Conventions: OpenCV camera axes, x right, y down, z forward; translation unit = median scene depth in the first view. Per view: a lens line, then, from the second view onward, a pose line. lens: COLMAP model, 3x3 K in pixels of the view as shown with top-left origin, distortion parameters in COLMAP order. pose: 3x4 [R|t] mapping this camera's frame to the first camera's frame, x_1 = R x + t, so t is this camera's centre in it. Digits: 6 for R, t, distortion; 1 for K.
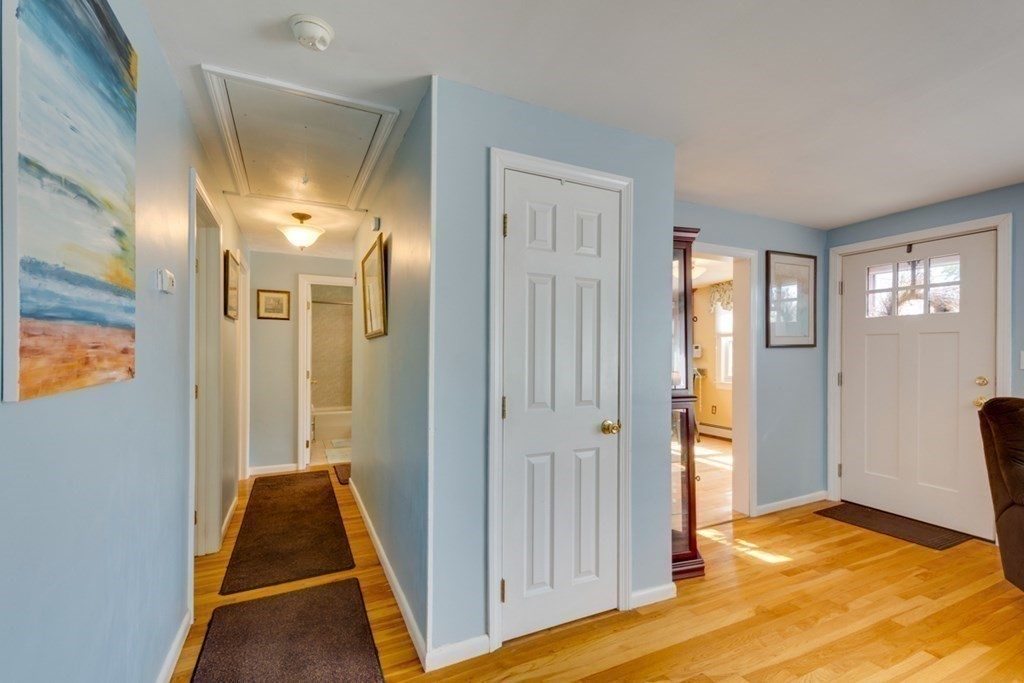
lens RADIAL K [[446.7, 0, 511.4], [0, 446.7, 353.7], [0, 0, 1]] dist [0.008552, -0.000282]
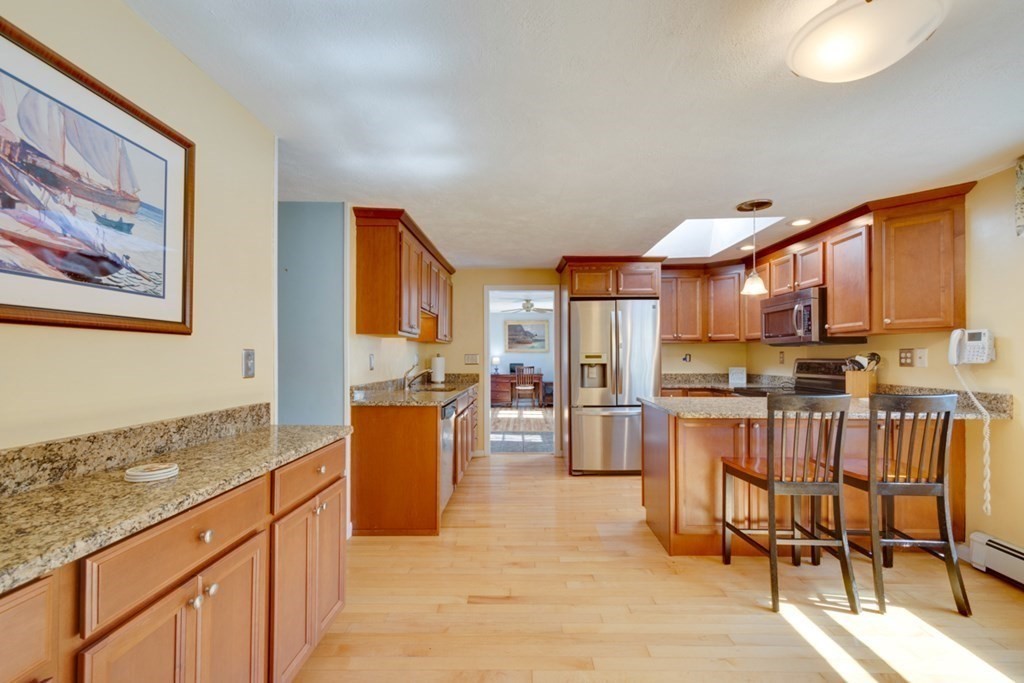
lens RADIAL K [[446.7, 0, 511.4], [0, 446.7, 353.7], [0, 0, 1]] dist [0.008552, -0.000282]
pose [[0.893530, -0.010843, -0.448873, 0.665067], [0.007089, 0.999924, -0.010042, 0.003612], [0.448948, 0.005791, 0.893539, 1.373239]]
